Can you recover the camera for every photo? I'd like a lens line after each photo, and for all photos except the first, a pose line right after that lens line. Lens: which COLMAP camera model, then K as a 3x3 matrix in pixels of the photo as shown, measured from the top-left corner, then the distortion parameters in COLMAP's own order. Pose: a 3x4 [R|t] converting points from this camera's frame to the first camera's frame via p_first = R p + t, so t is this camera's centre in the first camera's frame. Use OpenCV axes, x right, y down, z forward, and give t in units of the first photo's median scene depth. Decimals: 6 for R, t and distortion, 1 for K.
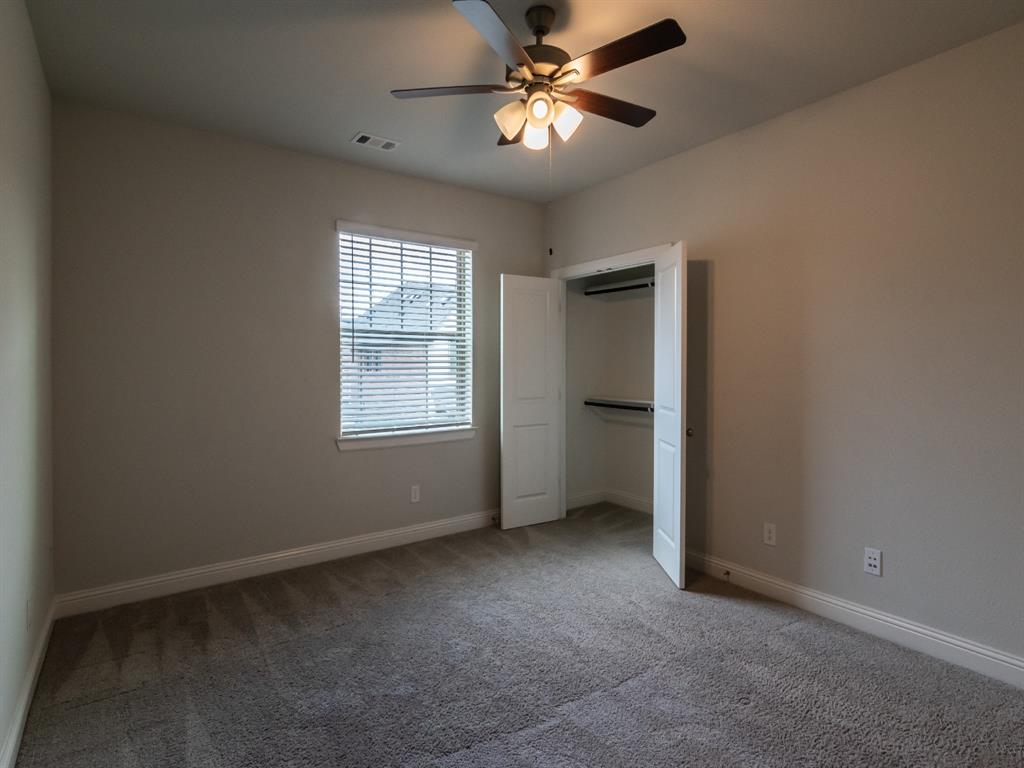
lens RADIAL K [[535.2, 0, 509.5], [0, 535.2, 379.8], [0, 0, 1]] dist [0.003893, -0.000066]
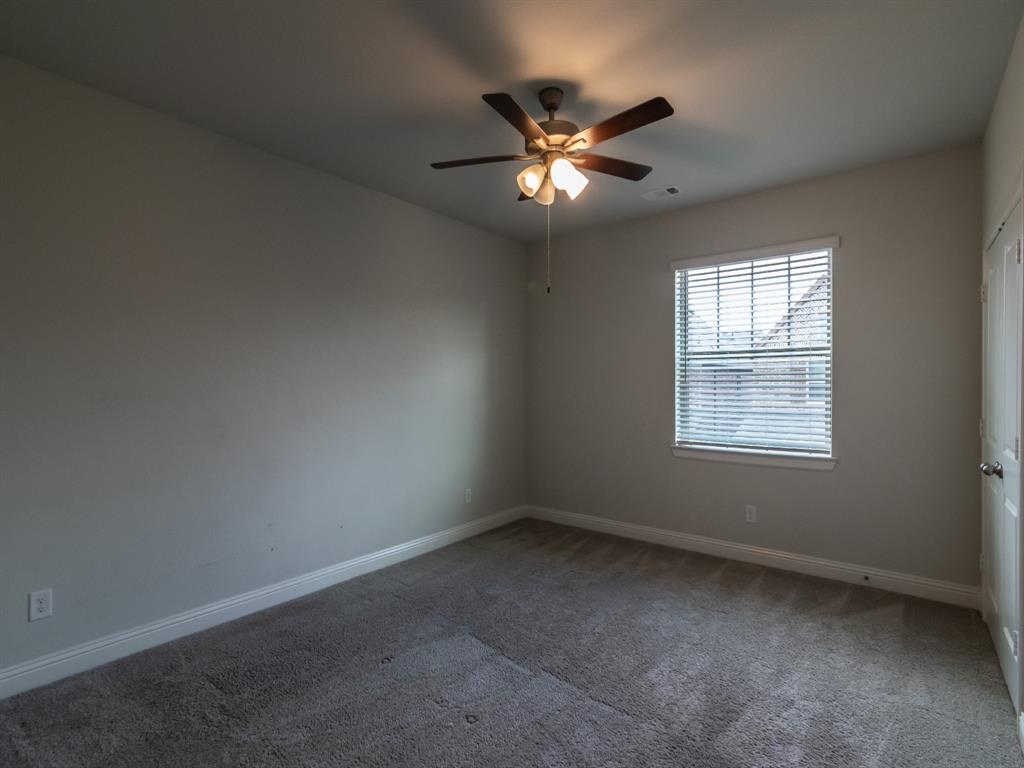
lens RADIAL K [[505.1, 0, 512.5], [0, 505.1, 384.0], [0, 0, 1]] dist [0.002664, -0.000480]
pose [[0.249896, -0.003075, -0.968268, 0.575609], [-0.016251, 0.999841, -0.007369, -0.012085], [0.968136, 0.017577, 0.249806, 0.312369]]
